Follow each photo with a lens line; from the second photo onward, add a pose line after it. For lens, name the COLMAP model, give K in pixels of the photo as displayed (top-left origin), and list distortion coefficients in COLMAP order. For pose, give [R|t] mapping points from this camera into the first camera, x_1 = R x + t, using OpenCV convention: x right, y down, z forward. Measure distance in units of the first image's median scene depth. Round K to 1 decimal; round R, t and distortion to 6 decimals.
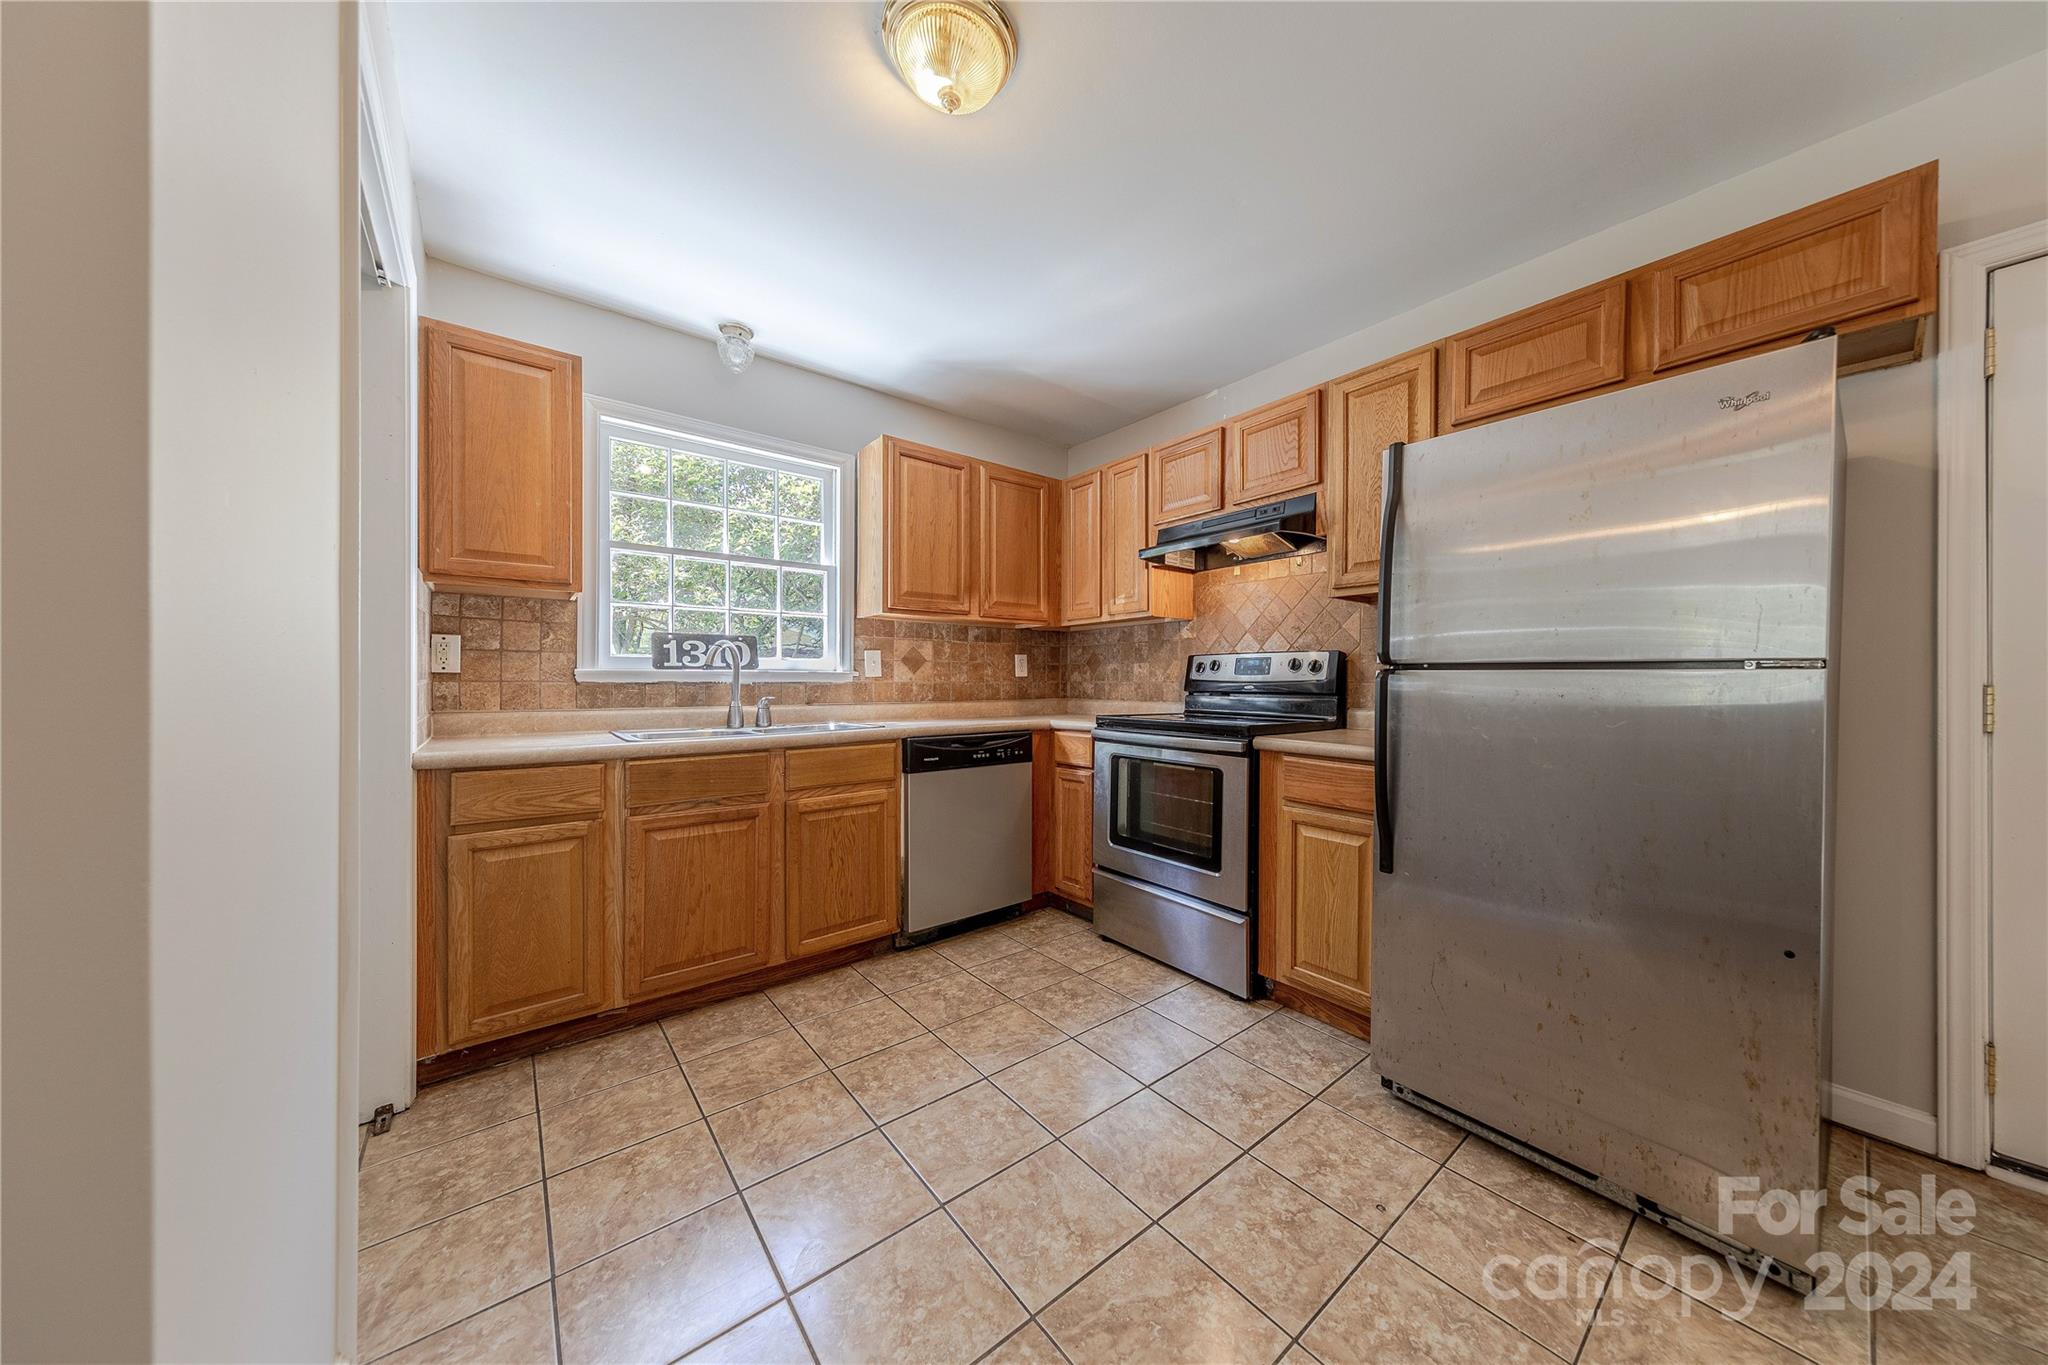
lens RADIAL K [[656.5, 0, 993.1], [0, 656.5, 683.9], [0, 0, 1]] dist [0.000165, -0.000005]
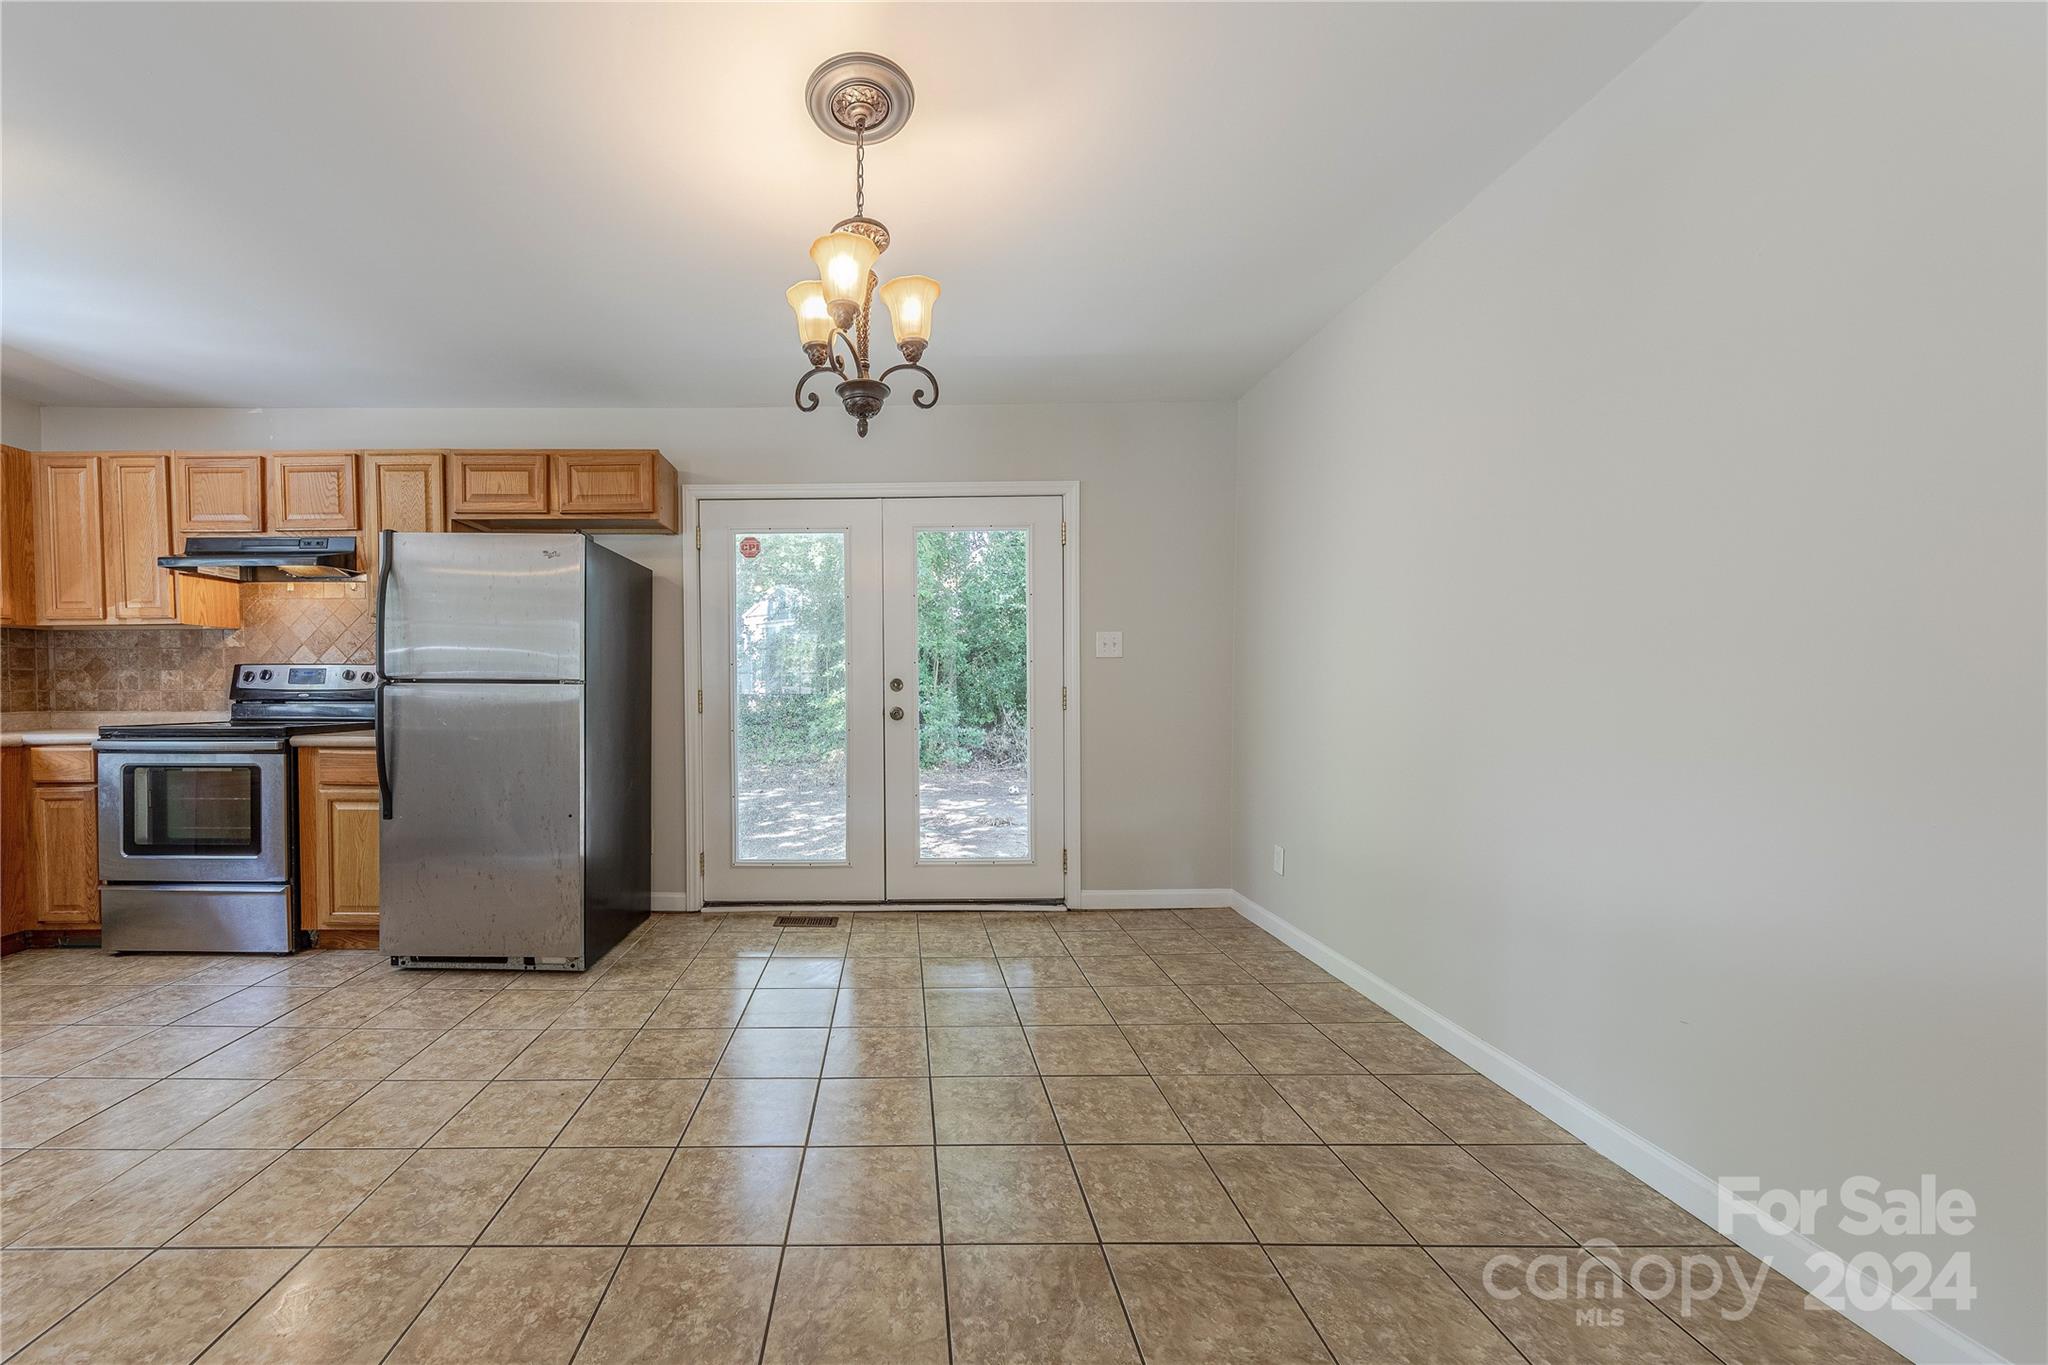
lens RADIAL K [[824.3, 0, 1023.5], [0, 824.3, 708.2], [0, 0, 1]] dist [0.002163, 0.000354]
pose [[0.556027, -0.025433, 0.830775, -0.096048], [0.004754, 0.999613, 0.027420, -0.005220], [-0.831151, -0.011297, 0.555933, -0.804072]]
